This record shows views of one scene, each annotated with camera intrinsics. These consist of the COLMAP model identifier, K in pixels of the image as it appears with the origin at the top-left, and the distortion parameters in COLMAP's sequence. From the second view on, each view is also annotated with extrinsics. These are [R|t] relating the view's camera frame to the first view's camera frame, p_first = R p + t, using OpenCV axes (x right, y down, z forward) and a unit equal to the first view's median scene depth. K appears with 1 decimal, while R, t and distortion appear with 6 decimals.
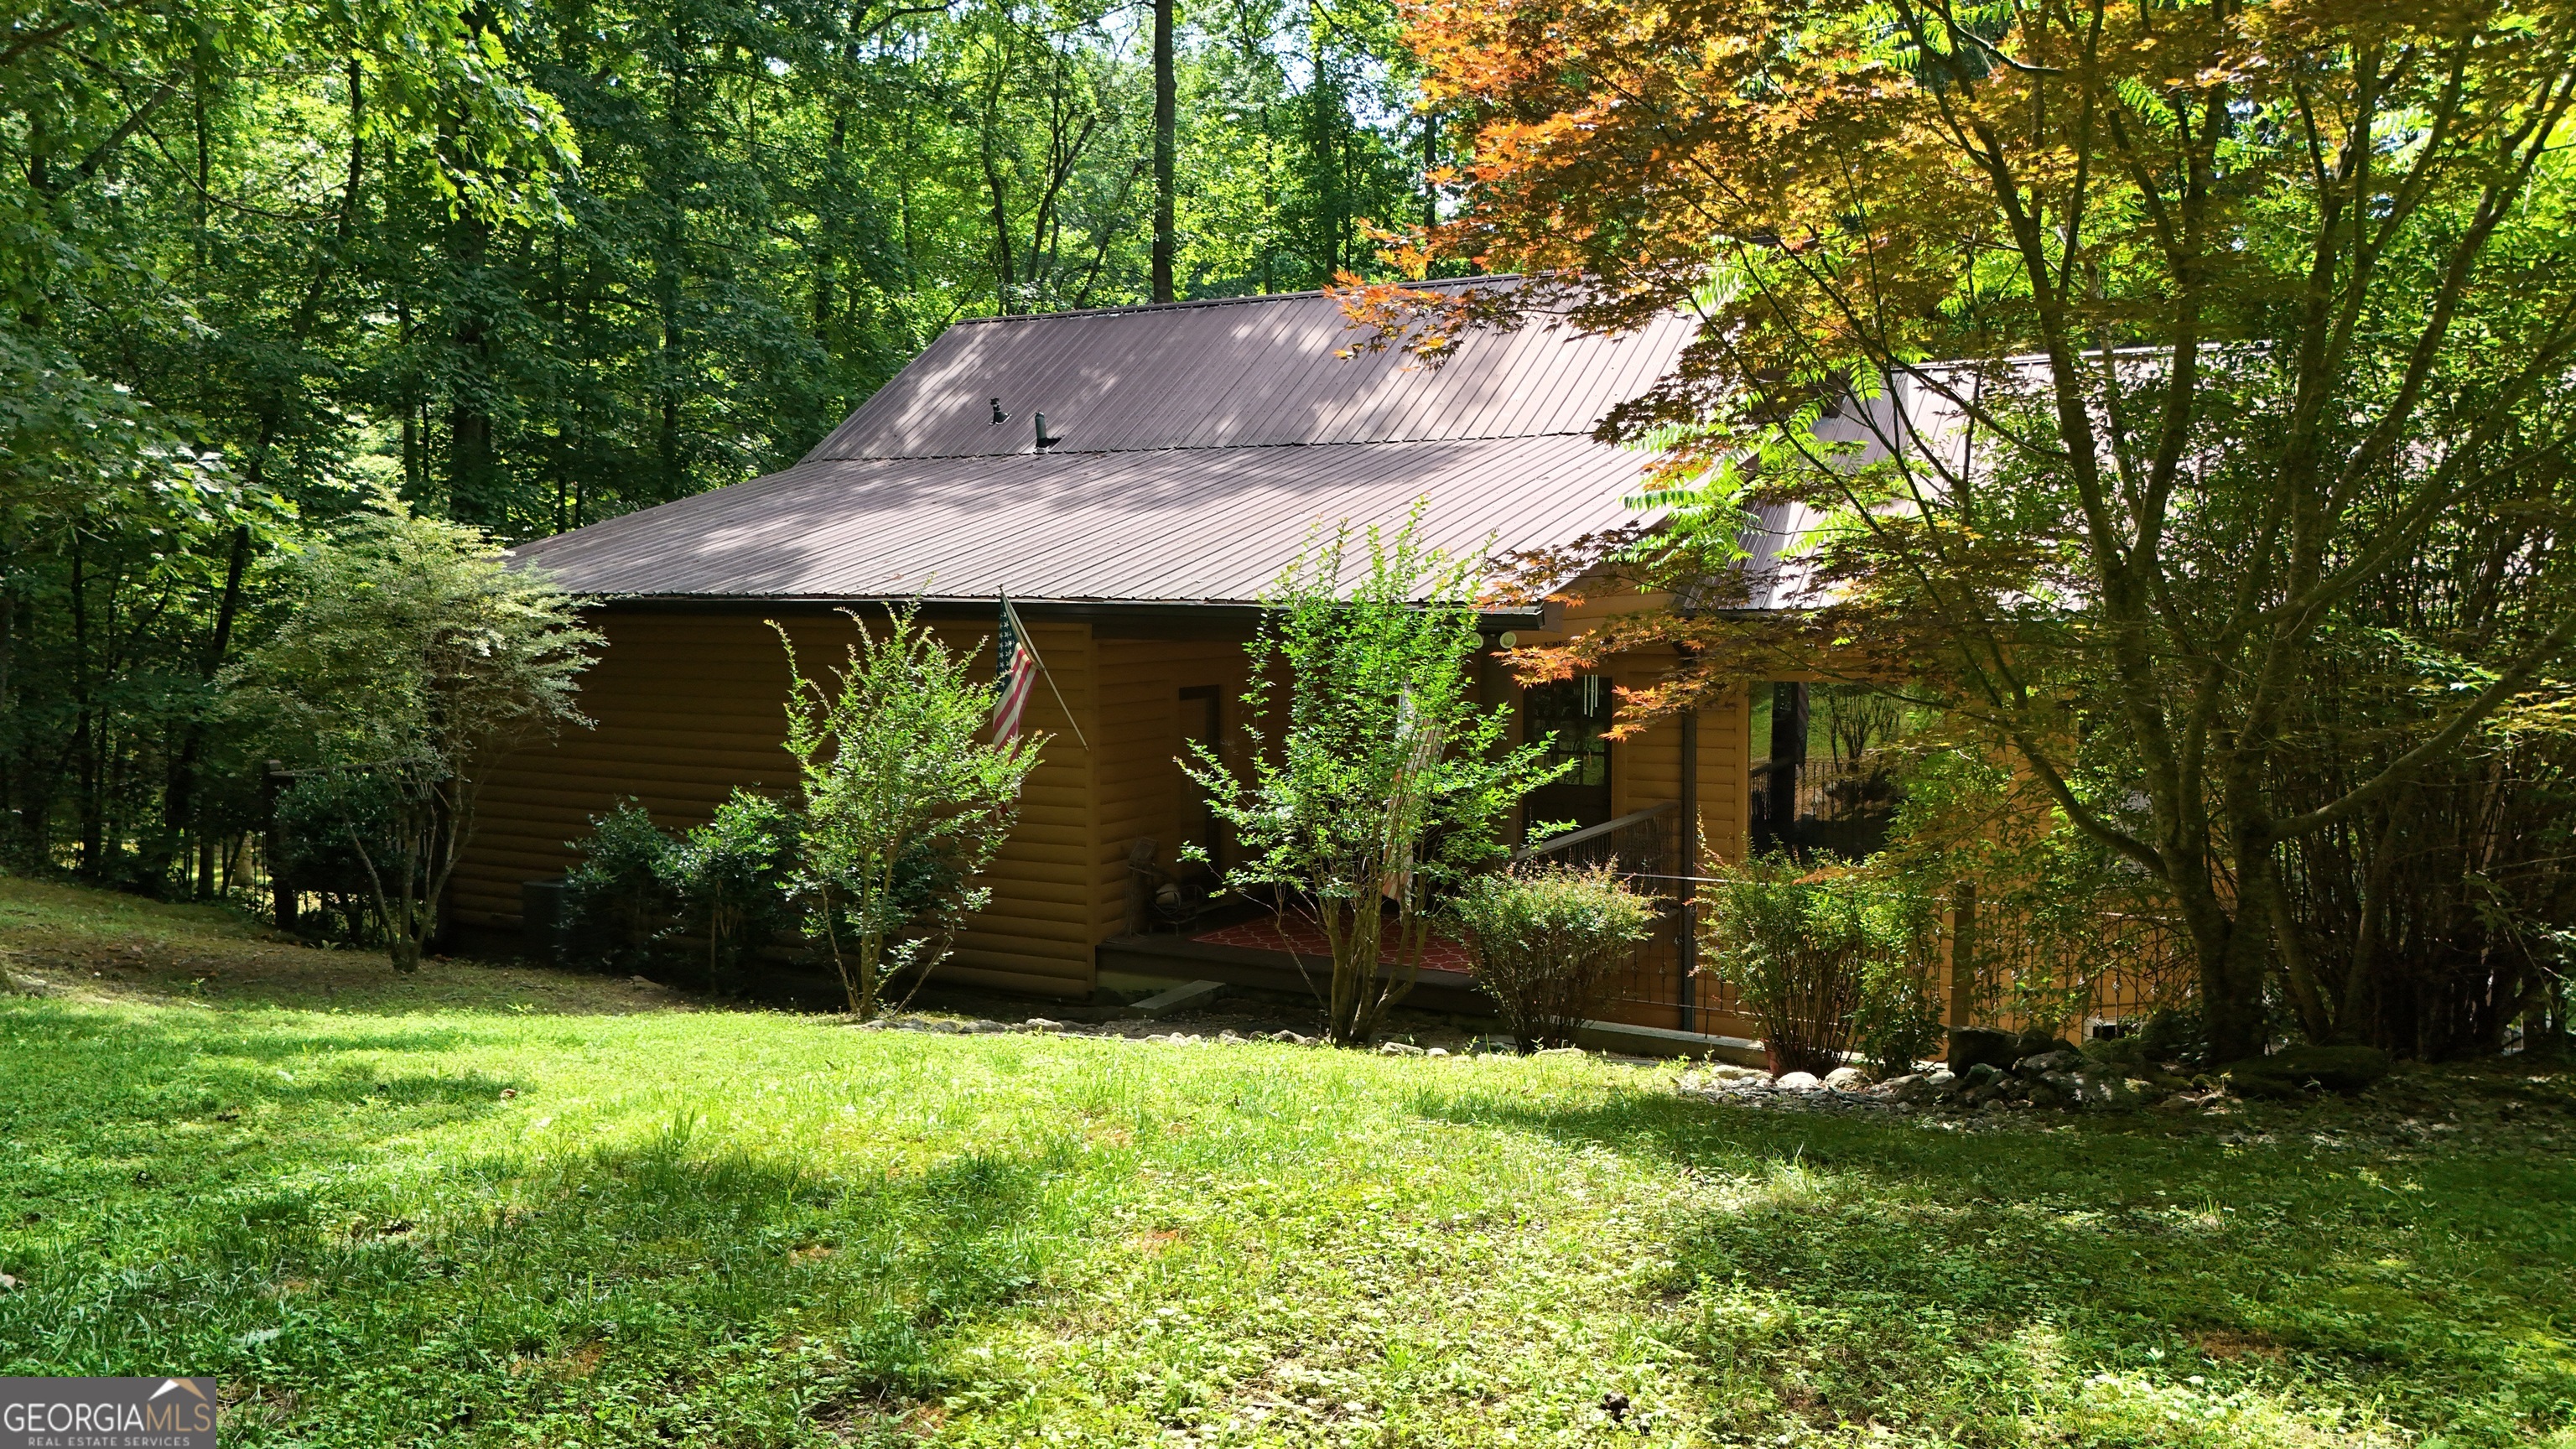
lens RADIAL K [[1920.6, 0, 1287.1], [0, 1920.6, 721.0], [0, 0, 1]] dist [0.078994, -0.075403]
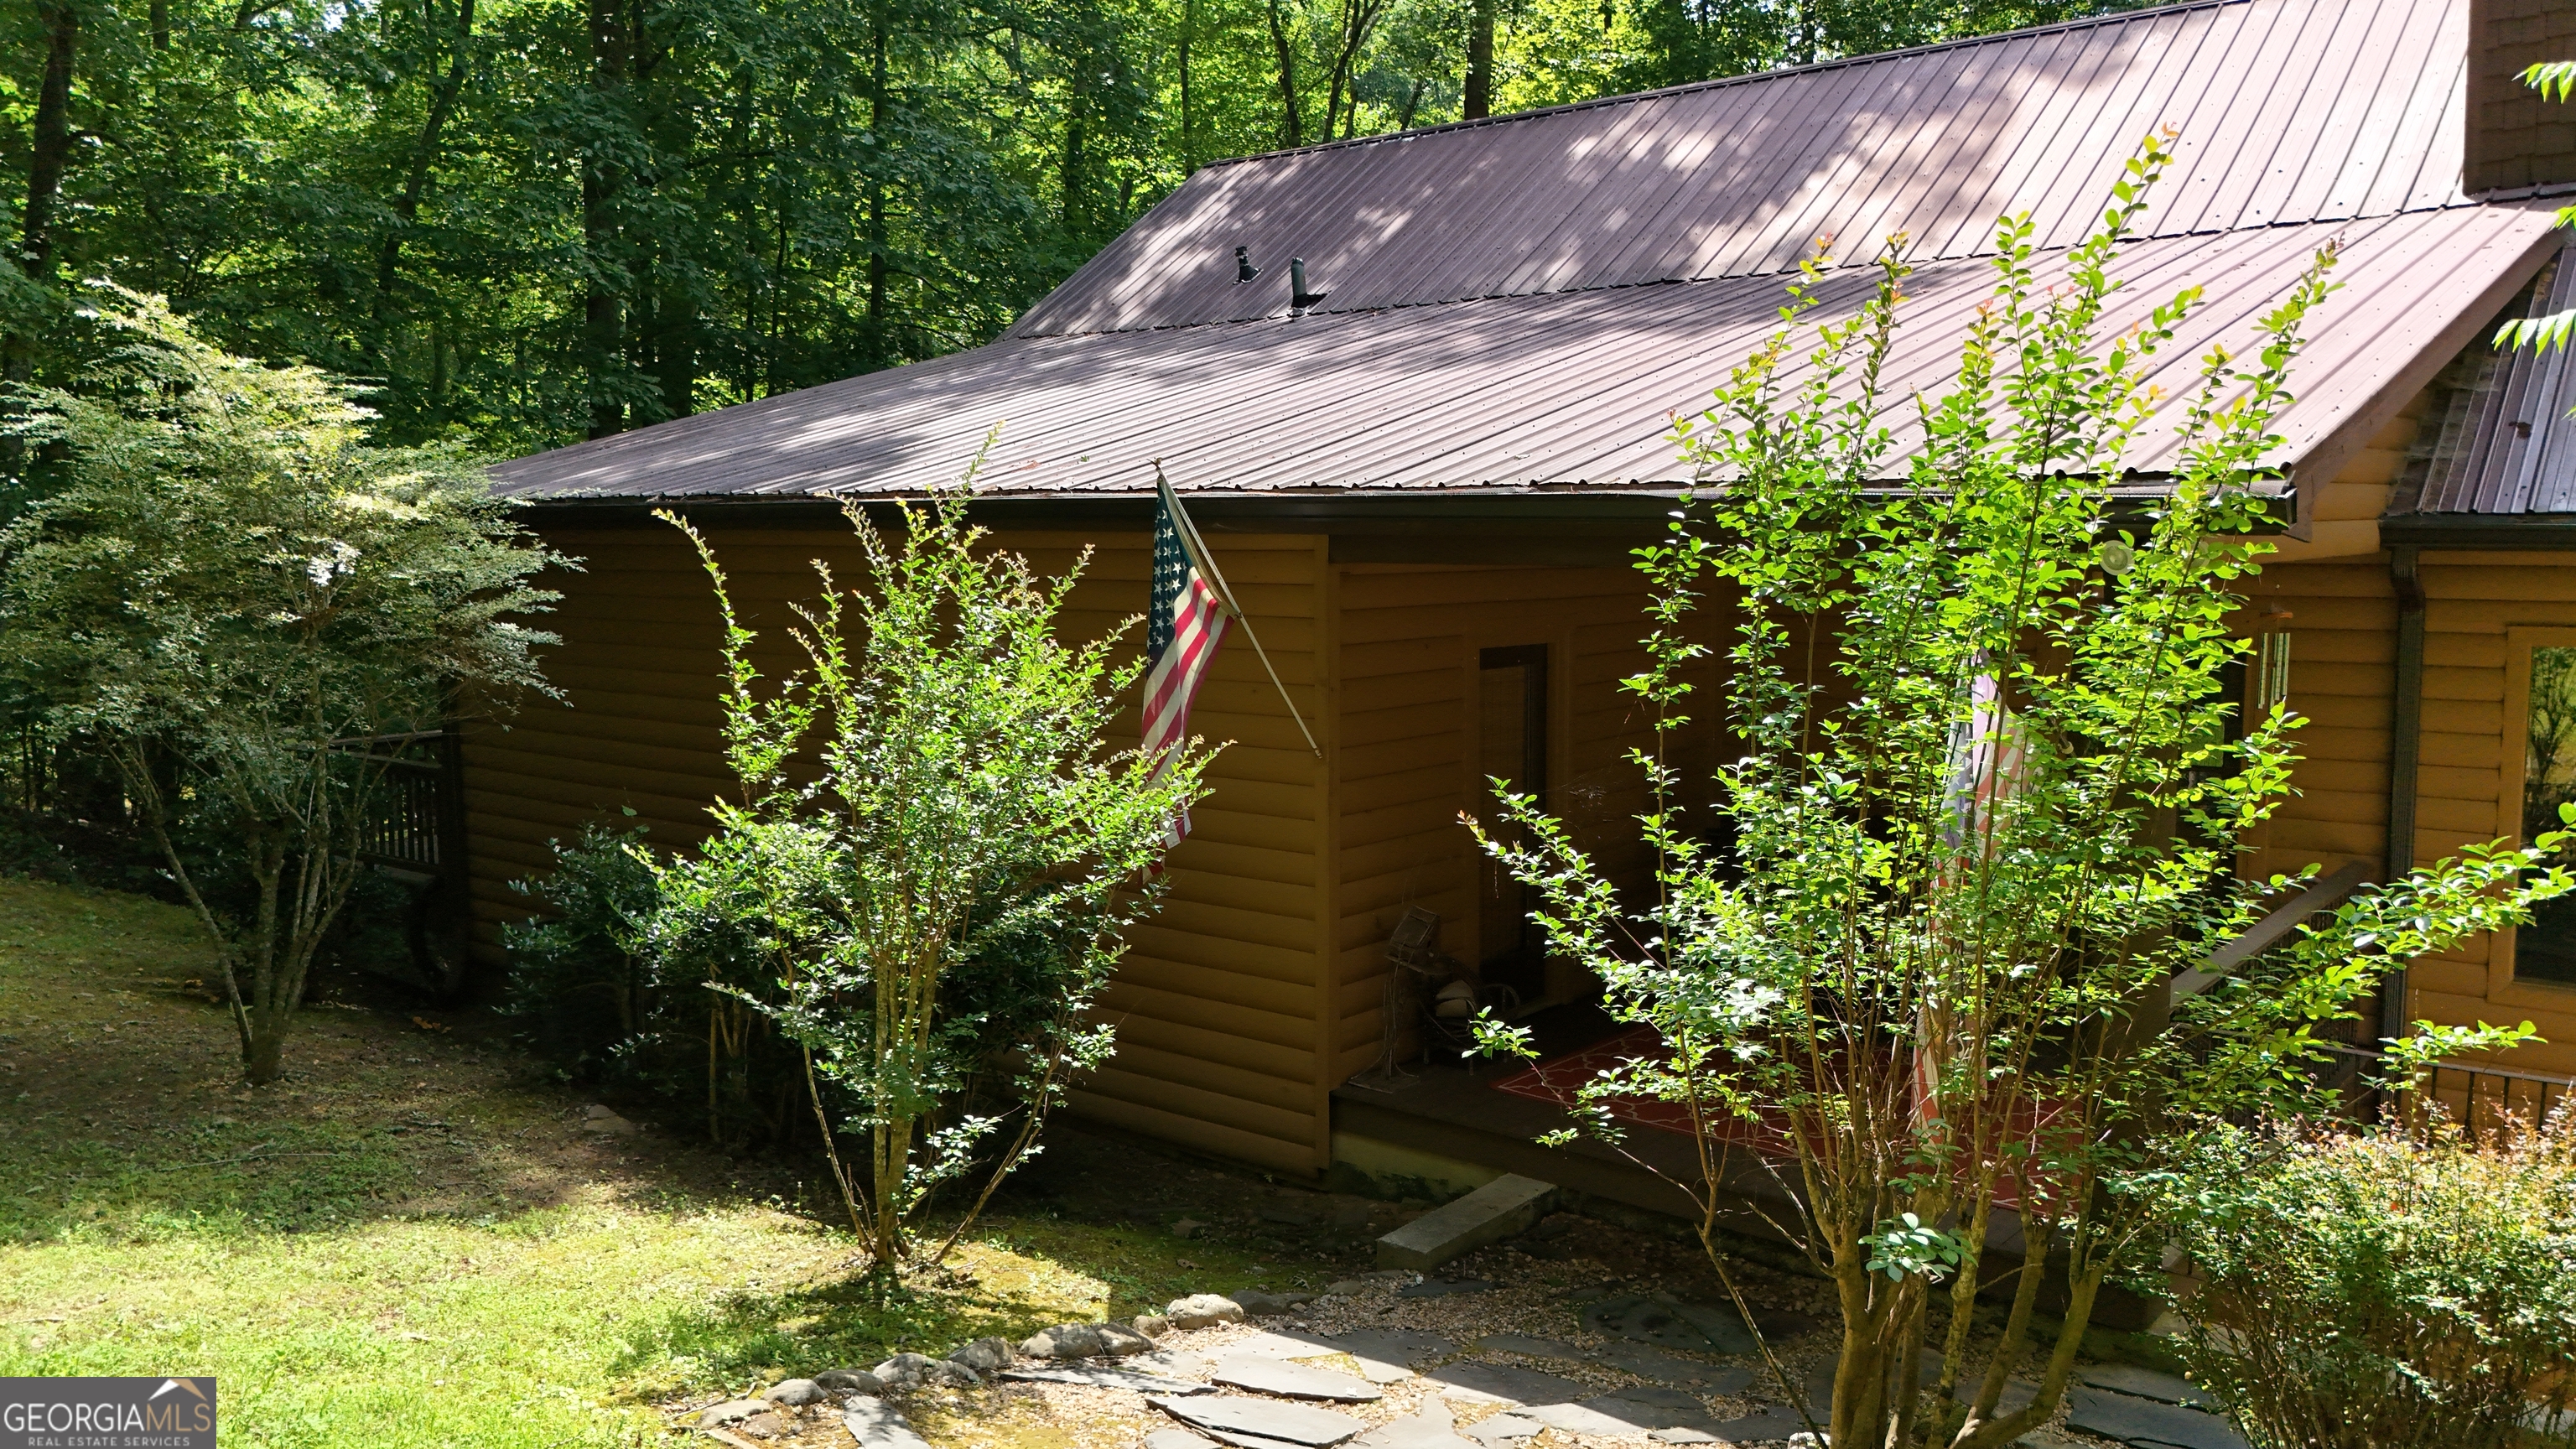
lens RADIAL K [[1918.4, 0, 1288.0], [0, 1918.4, 724.5], [0, 0, 1]] dist [0.096144, -0.114769]
pose [[0.987183, 0.017284, -0.158656, -0.024112], [-0.013393, 0.999584, 0.025560, -0.010629], [0.159032, -0.023107, 0.987003, 0.479049]]
